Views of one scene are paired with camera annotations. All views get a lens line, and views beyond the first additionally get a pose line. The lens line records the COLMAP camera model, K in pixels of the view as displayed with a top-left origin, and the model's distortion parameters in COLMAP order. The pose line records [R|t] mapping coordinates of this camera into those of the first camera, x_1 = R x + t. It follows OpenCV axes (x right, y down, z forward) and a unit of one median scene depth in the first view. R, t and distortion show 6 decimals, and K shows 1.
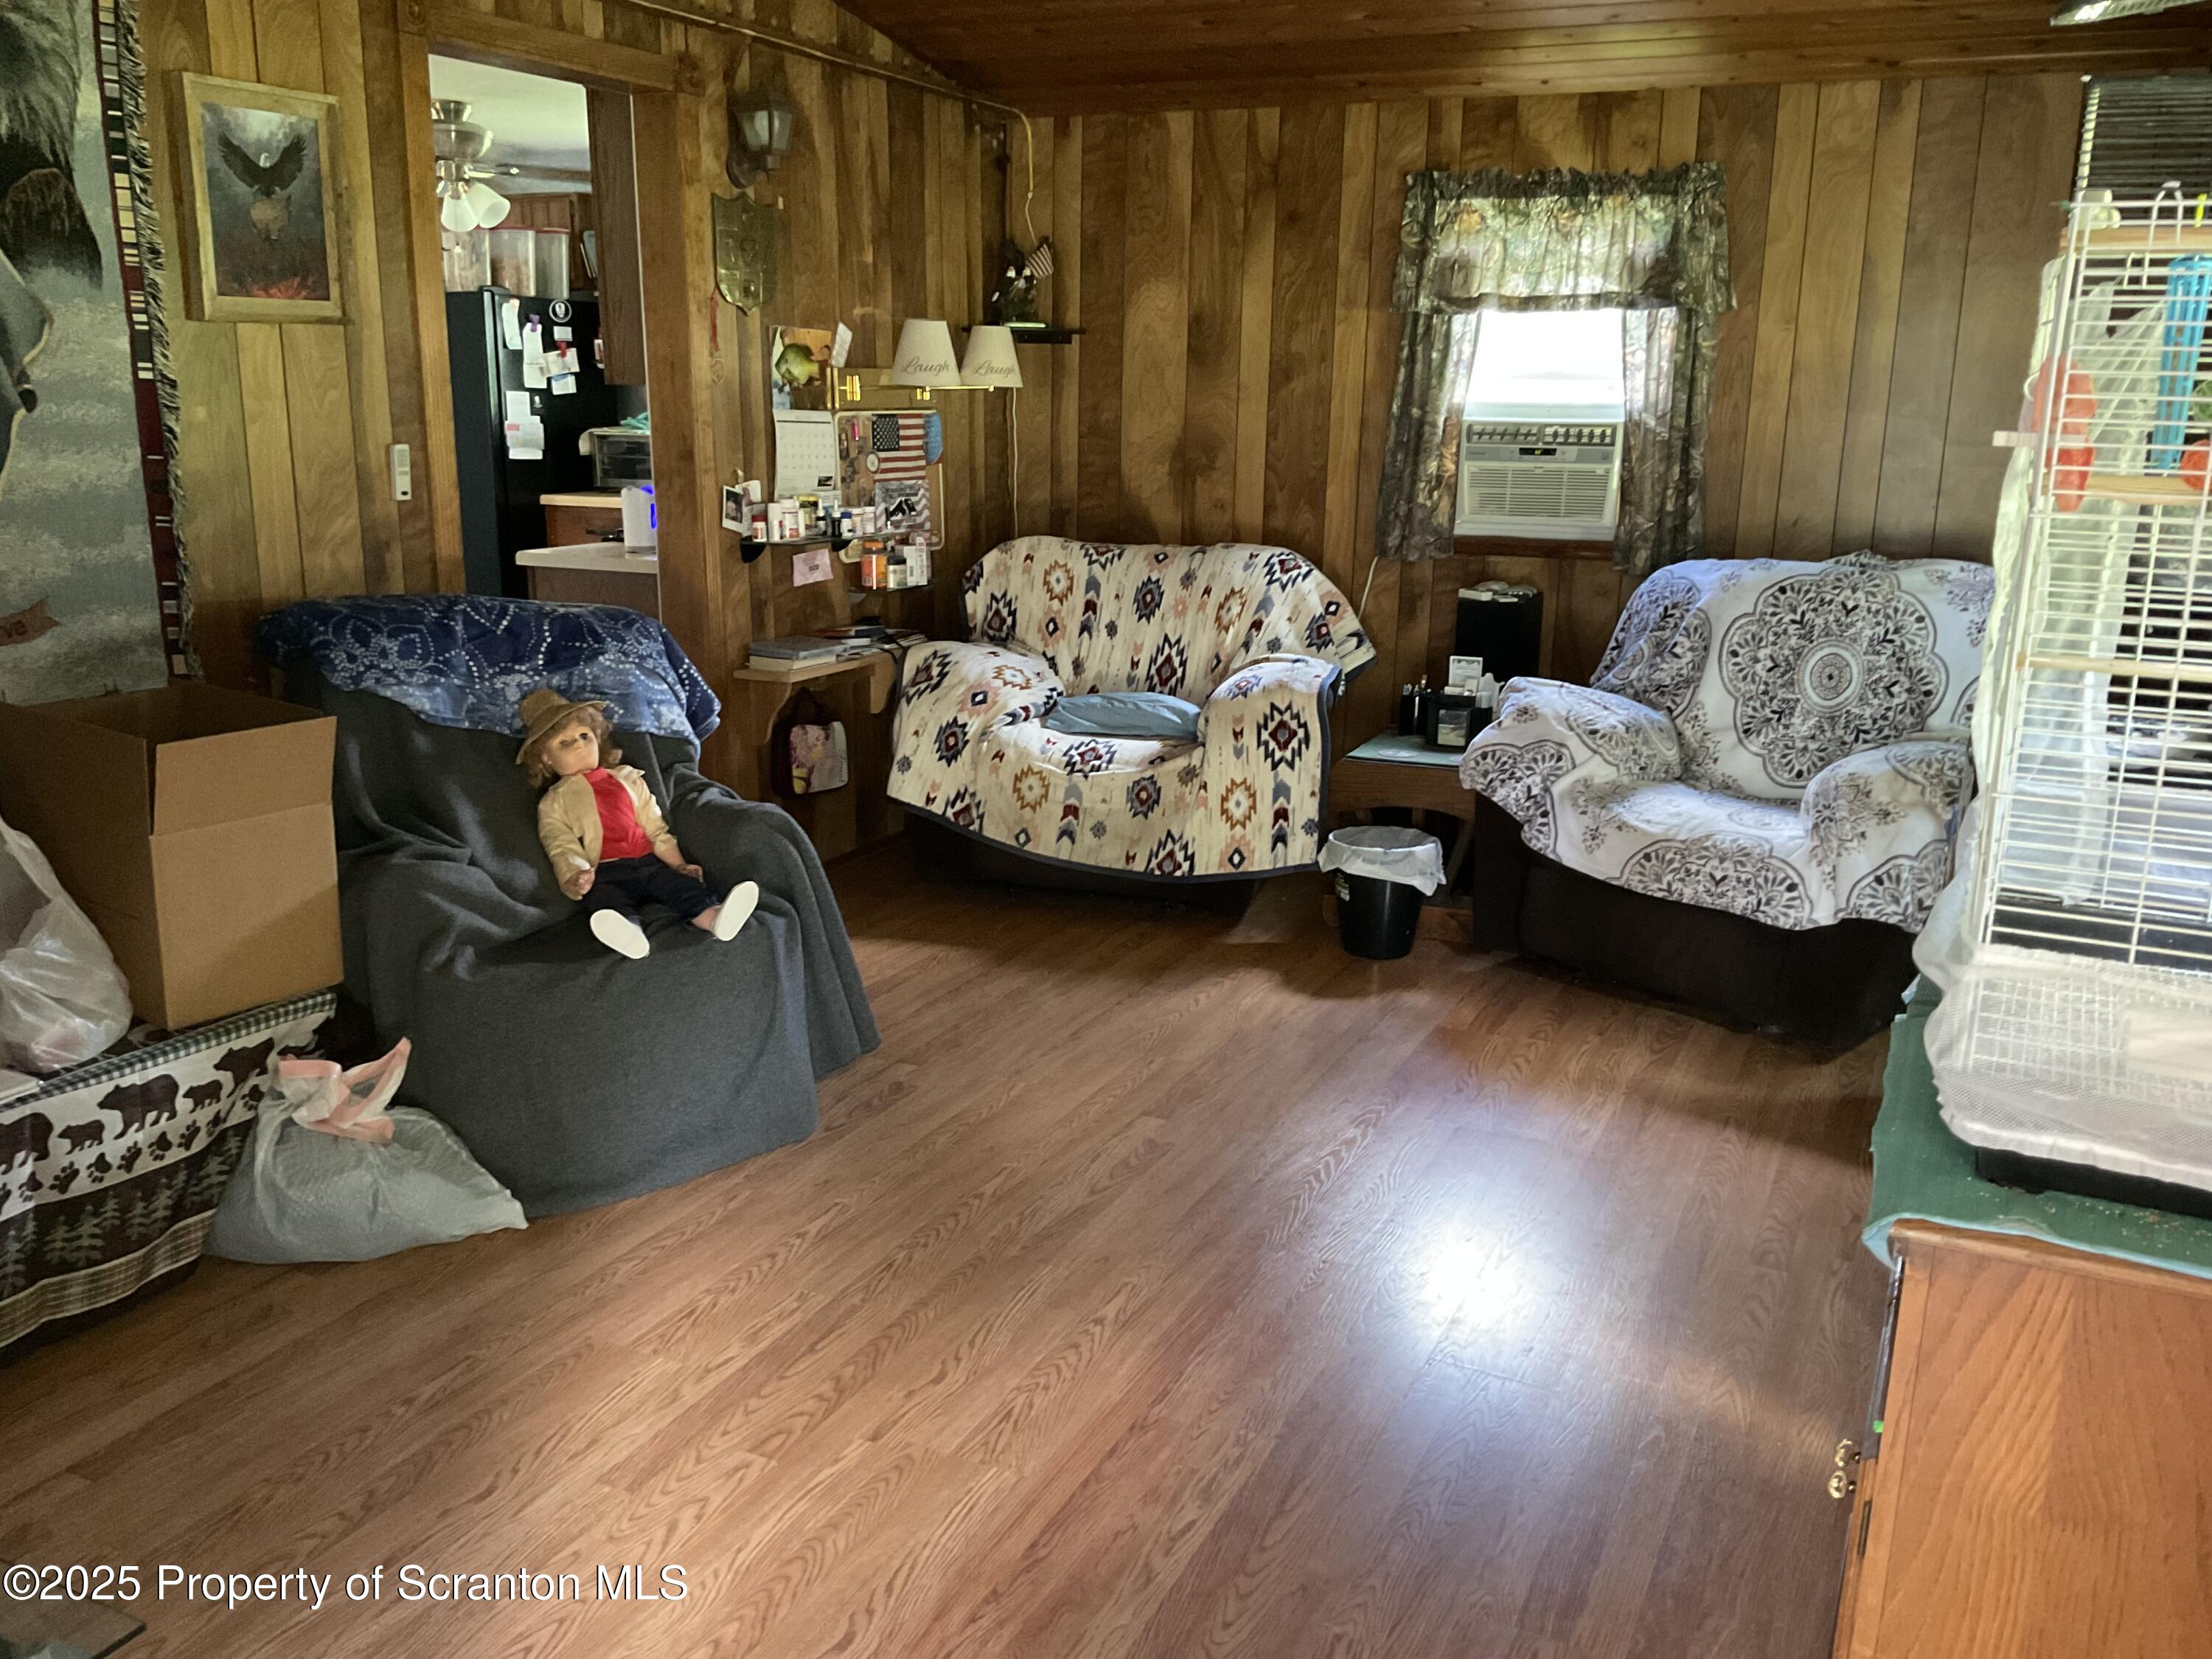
lens RADIAL K [[1848.6, 0, 1107.9], [0, 1848.6, 831.8], [0, 0, 1]] dist [0.053036, -0.098763]
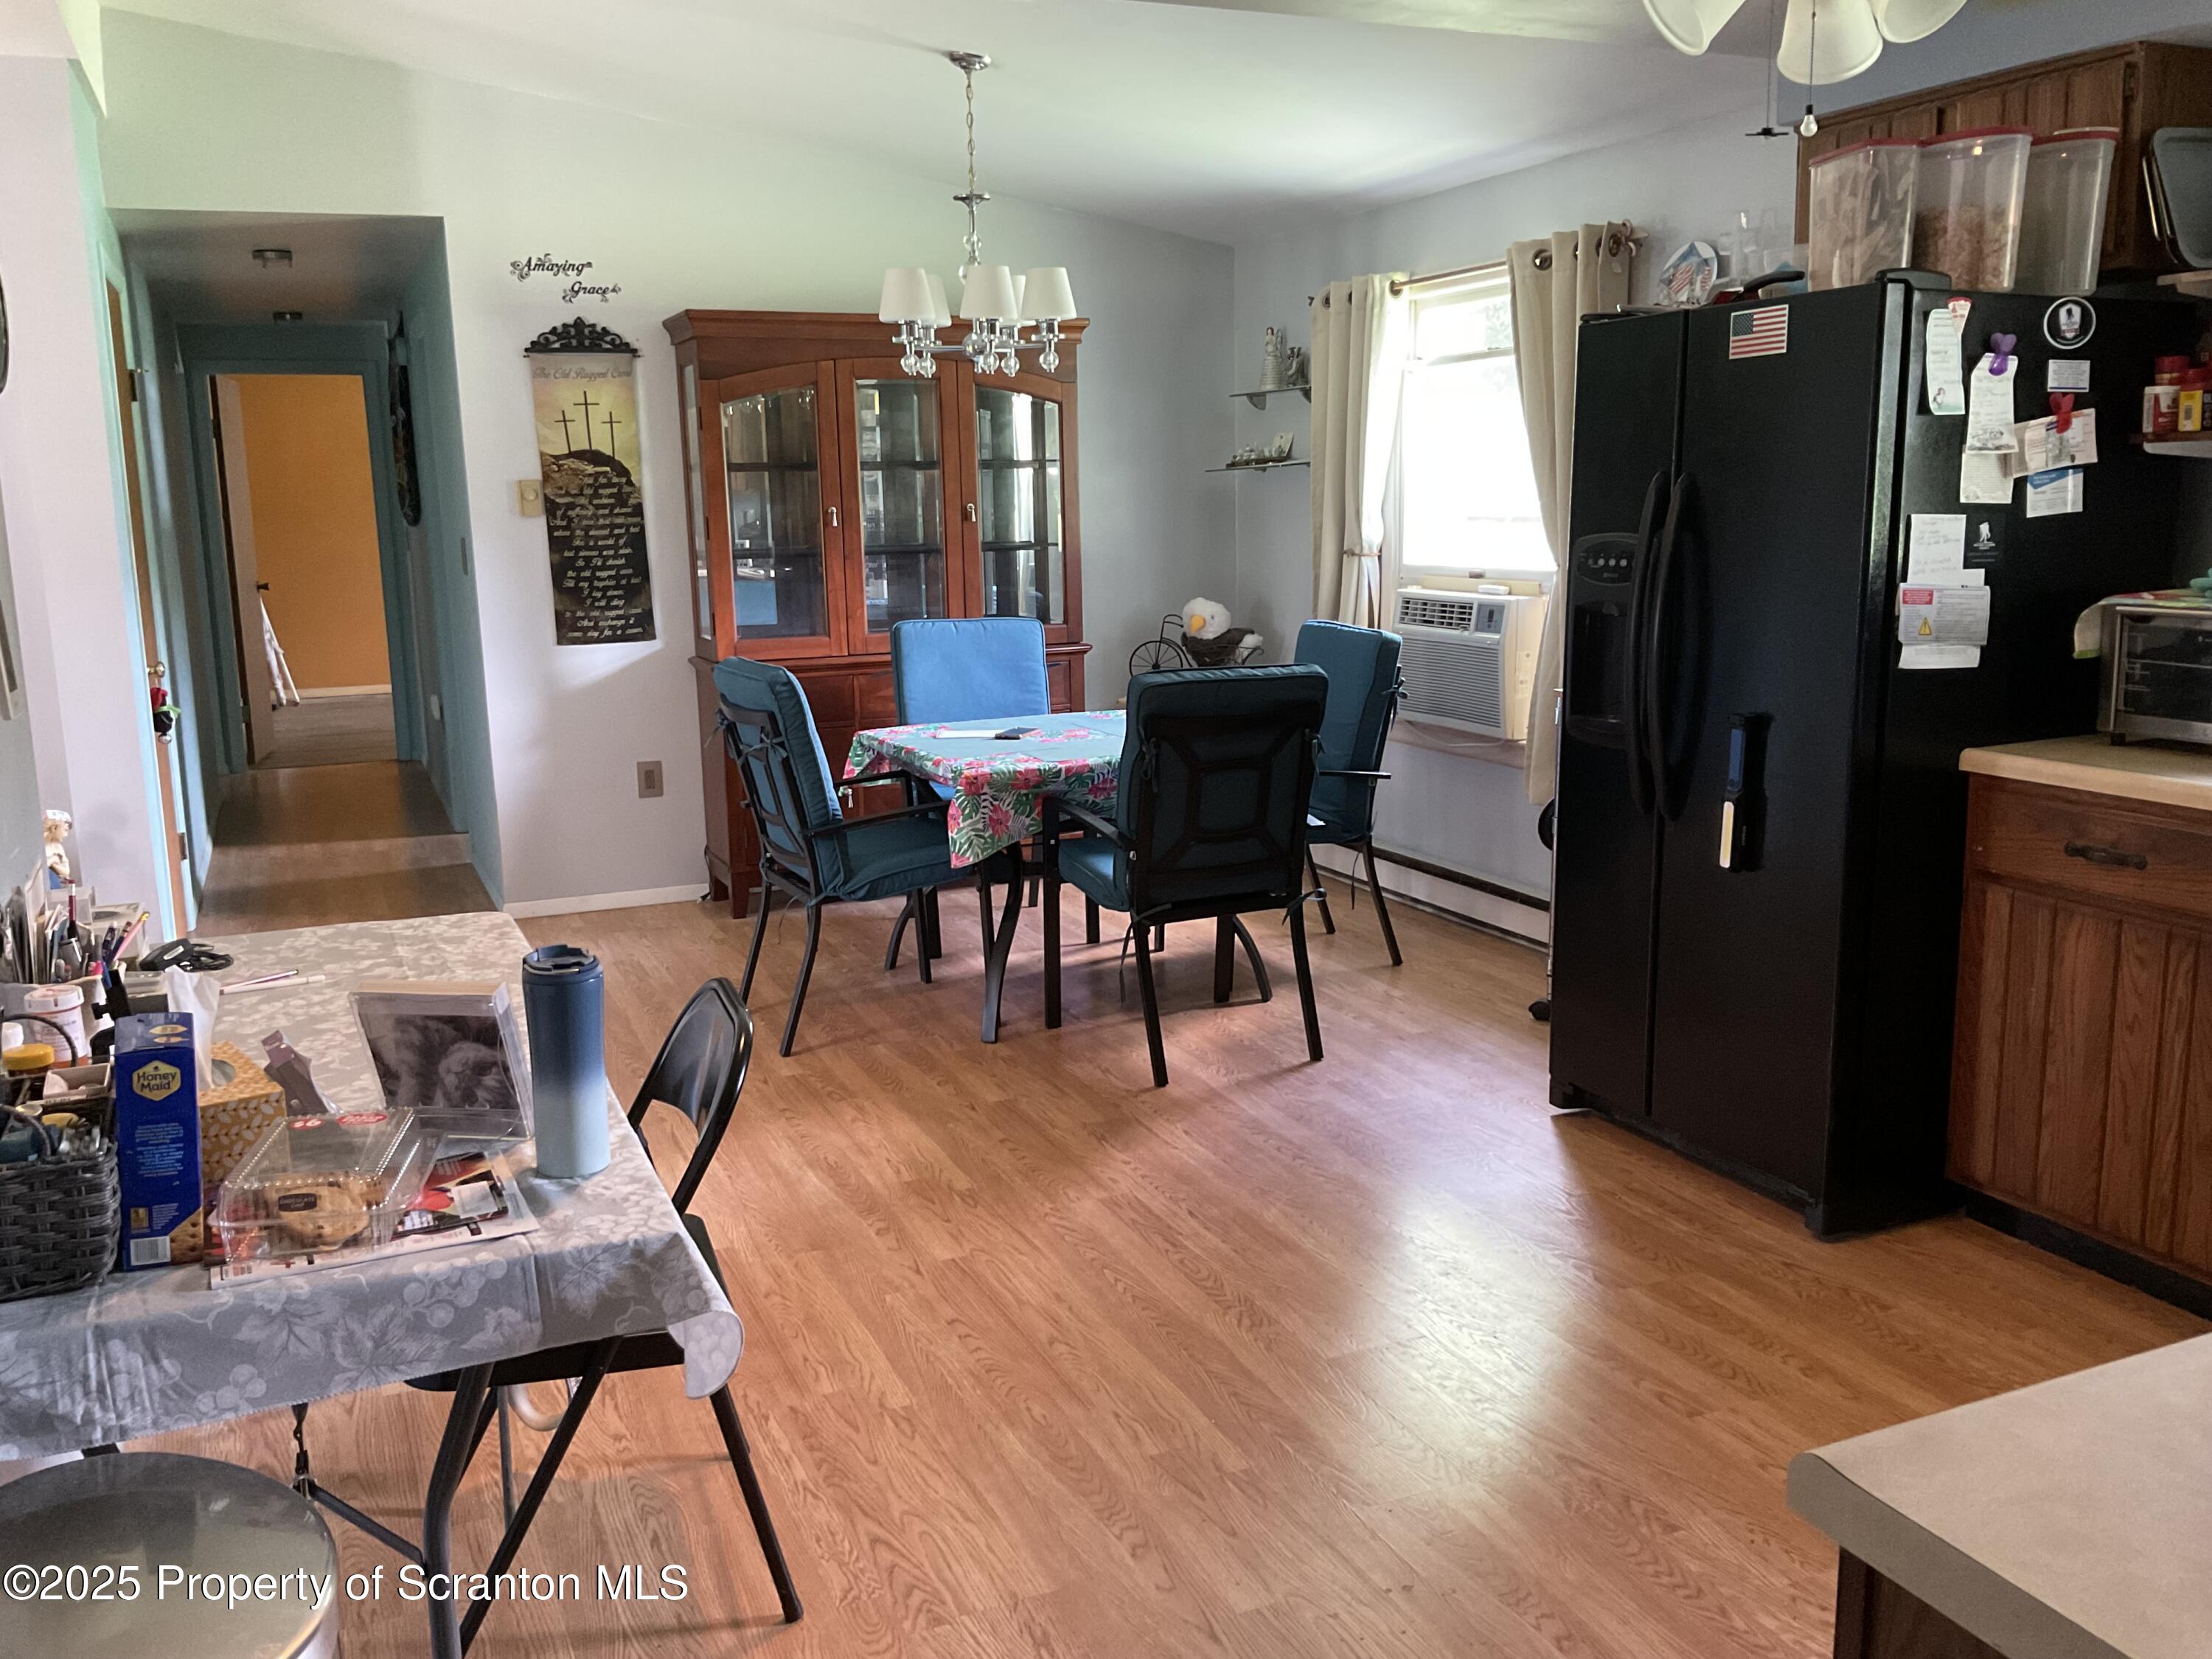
lens RADIAL K [[1848.6, 0, 1094.7], [0, 1848.6, 837.2], [0, 0, 1]] dist [0.053036, -0.098763]
pose [[0.752130, 0.096902, -0.651851, -0.174310], [-0.133816, 0.990981, -0.007085, -0.131581], [0.645285, 0.092557, 0.758314, 0.547218]]
